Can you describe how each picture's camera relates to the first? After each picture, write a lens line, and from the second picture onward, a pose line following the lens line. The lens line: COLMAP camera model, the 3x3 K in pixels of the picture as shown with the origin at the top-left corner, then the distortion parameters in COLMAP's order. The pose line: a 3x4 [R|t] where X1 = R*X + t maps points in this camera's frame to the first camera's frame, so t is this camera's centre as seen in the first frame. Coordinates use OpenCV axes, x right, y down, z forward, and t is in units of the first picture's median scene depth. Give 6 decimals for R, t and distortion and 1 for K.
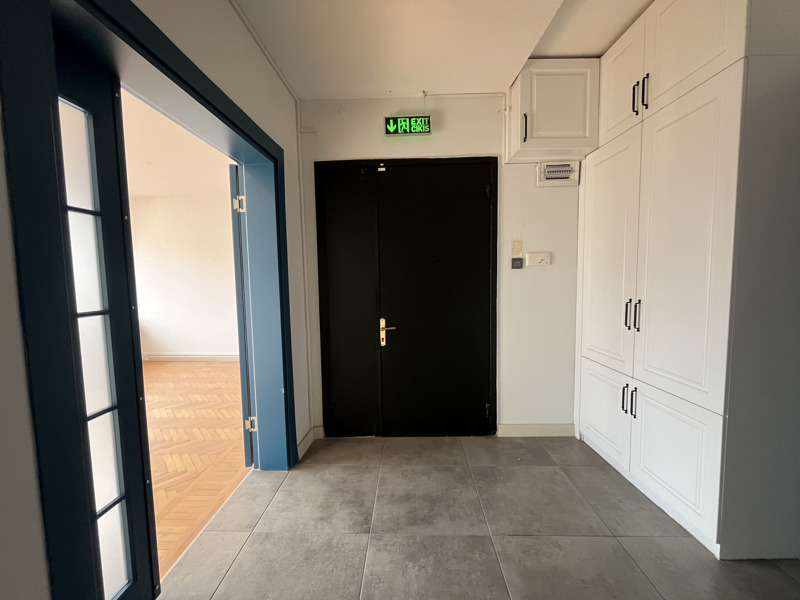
lens RADIAL K [[327.7, 0, 396.9], [0, 327.7, 301.4], [0, 0, 1]] dist [-0.002039, -0.000540]
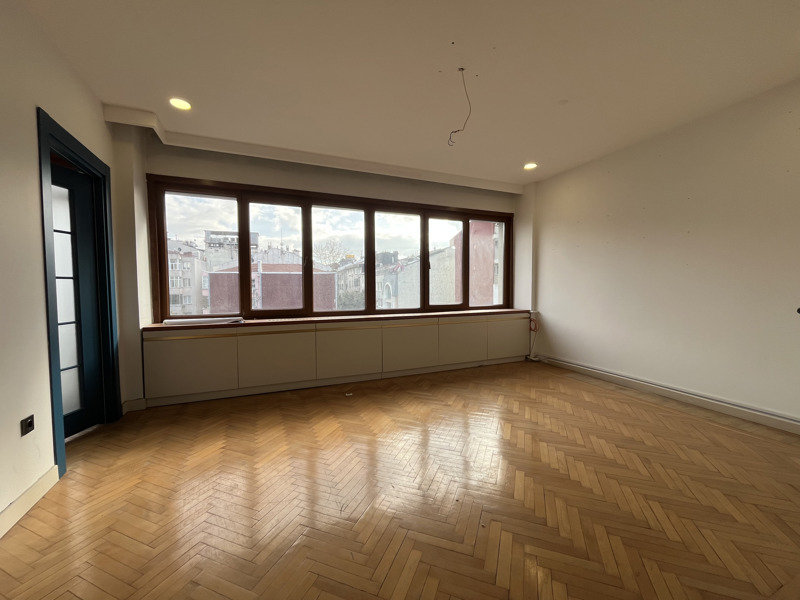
lens RADIAL K [[320.8, 0, 400.0], [0, 320.8, 300.0], [0, 0, 1]] dist [0.001025, 0.000146]
pose [[0.440844, 0.050842, -0.896143, -0.255760], [-0.065105, 0.997576, 0.024569, 0.025342], [0.895219, 0.047513, 0.443085, 0.379802]]
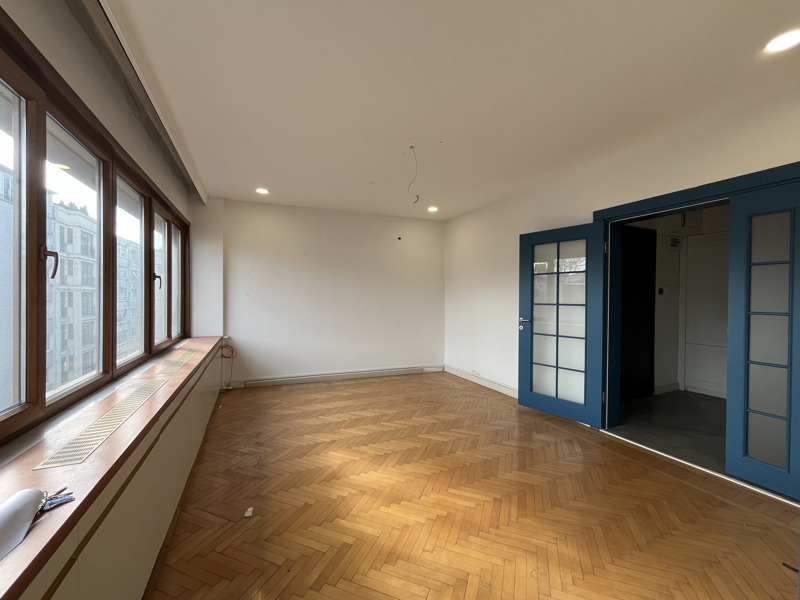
lens RADIAL K [[327.7, 0, 396.9], [0, 327.7, 301.4], [0, 0, 1]] dist [-0.002039, -0.000540]
pose [[0.894213, 0.017211, 0.447310, -1.149755], [0.012605, 0.997896, -0.063594, 0.021658], [-0.447464, 0.062505, 0.892115, 0.055030]]
